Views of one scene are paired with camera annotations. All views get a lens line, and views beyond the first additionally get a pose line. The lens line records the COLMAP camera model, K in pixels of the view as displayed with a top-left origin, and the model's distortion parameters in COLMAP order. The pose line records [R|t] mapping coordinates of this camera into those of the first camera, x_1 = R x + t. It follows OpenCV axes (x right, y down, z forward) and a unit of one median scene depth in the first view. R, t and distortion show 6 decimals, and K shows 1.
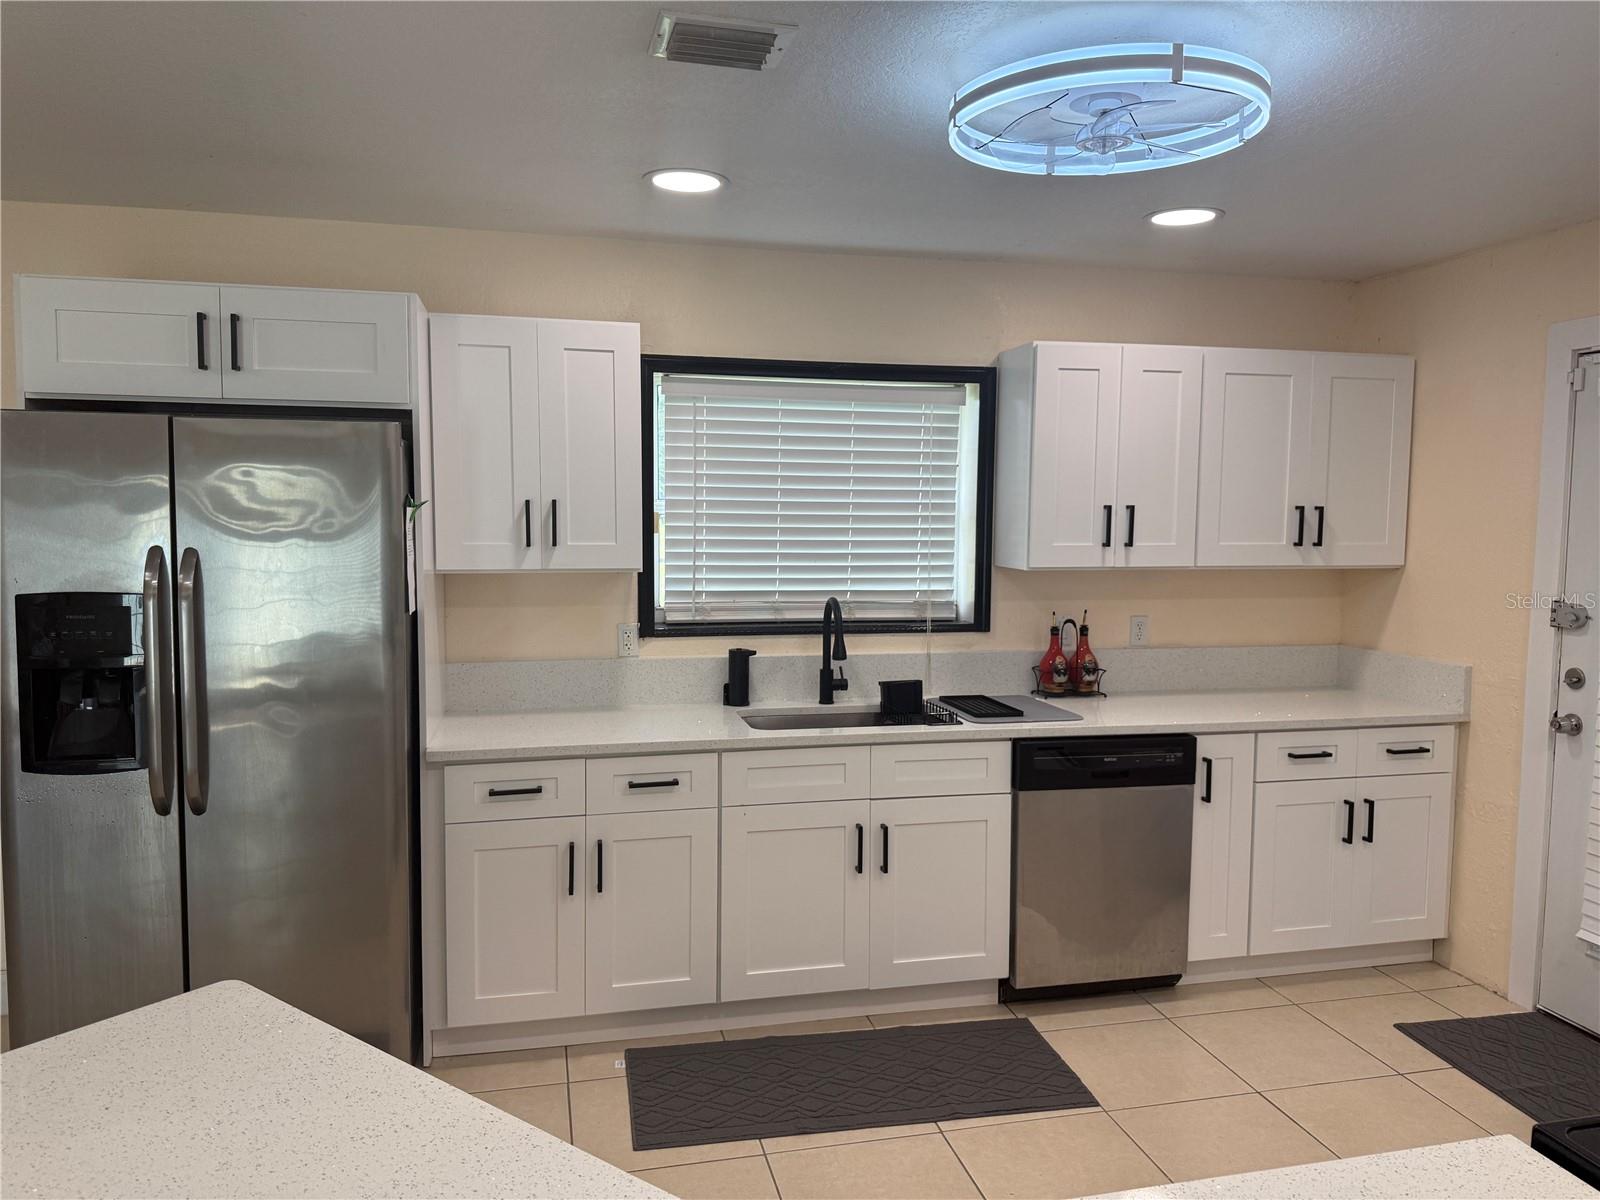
lens RADIAL K [[1121.7, 0, 799.8], [0, 1121.7, 593.2], [0, 0, 1]] dist [0.029138, -0.016546]
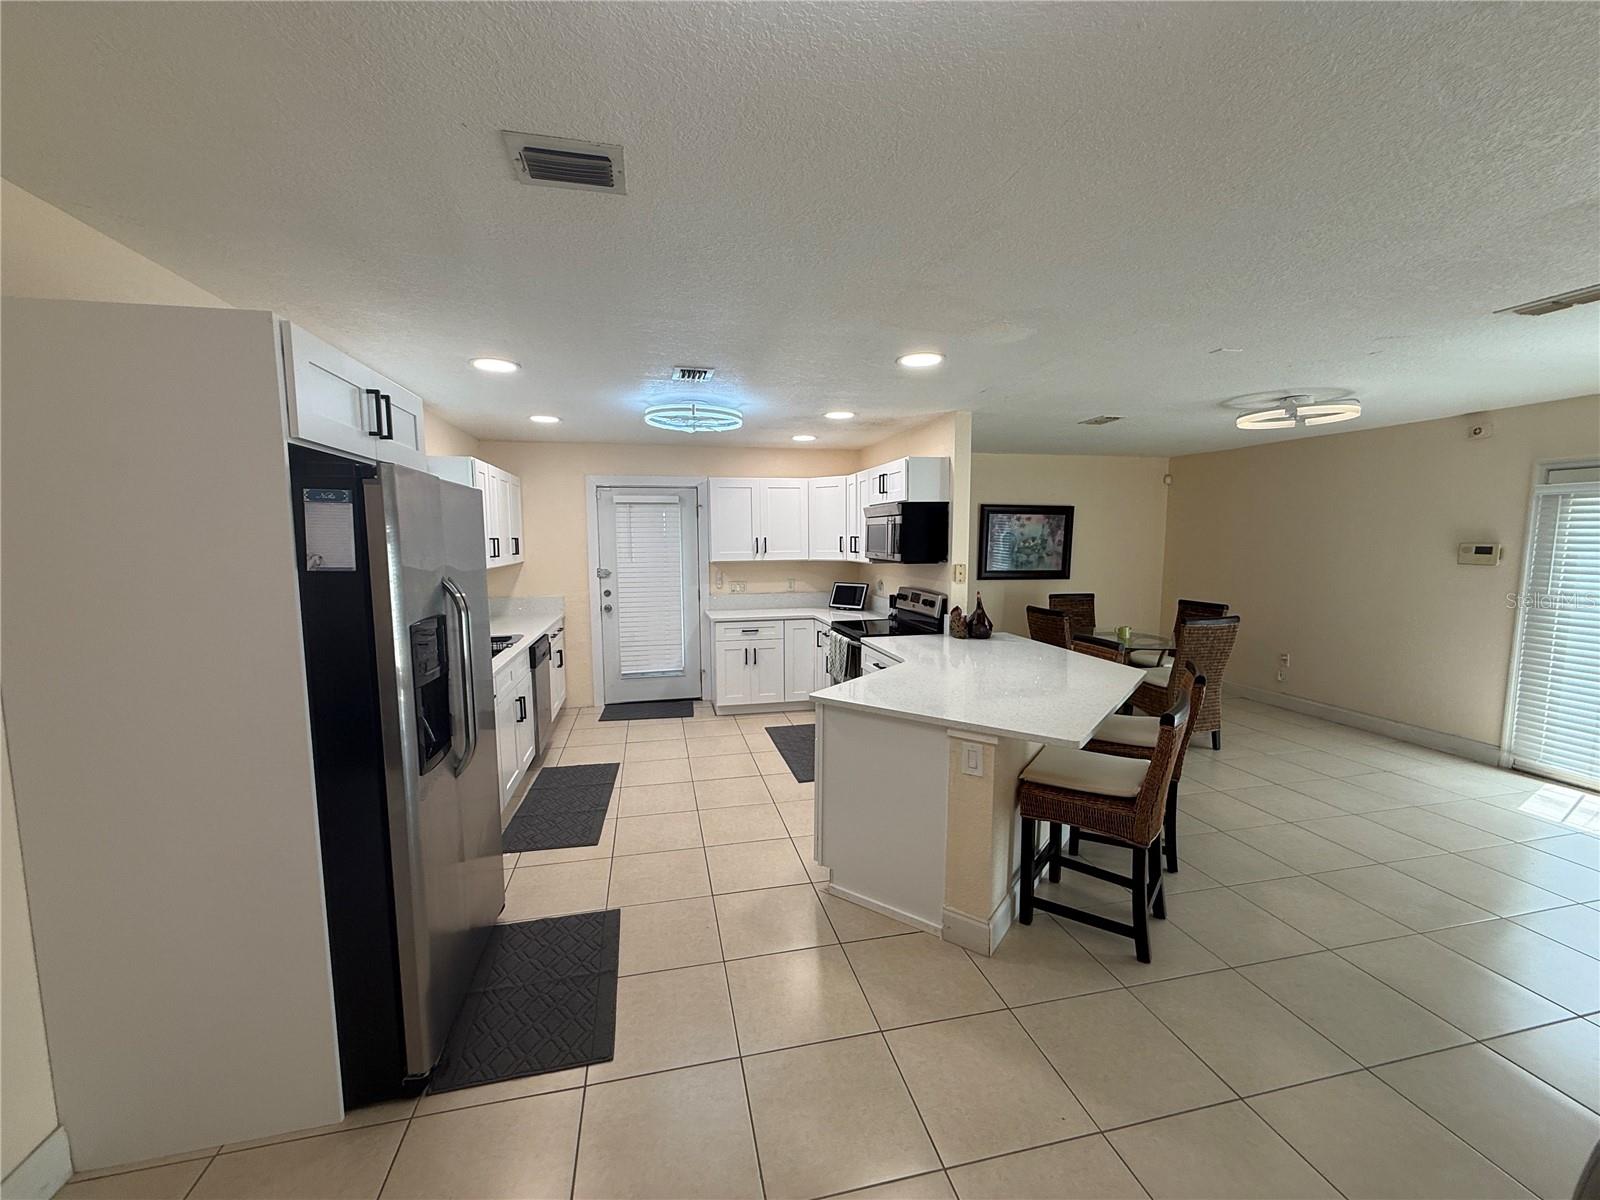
lens RADIAL K [[630.6, 0, 793.0], [0, 630.6, 607.9], [0, 0, 1]] dist [0.005667, -0.000641]
pose [[0.013155, -0.114380, 0.993350, -0.904883], [0.082210, 0.990196, 0.112928, -0.033100], [-0.996528, 0.080177, 0.022429, 0.414083]]
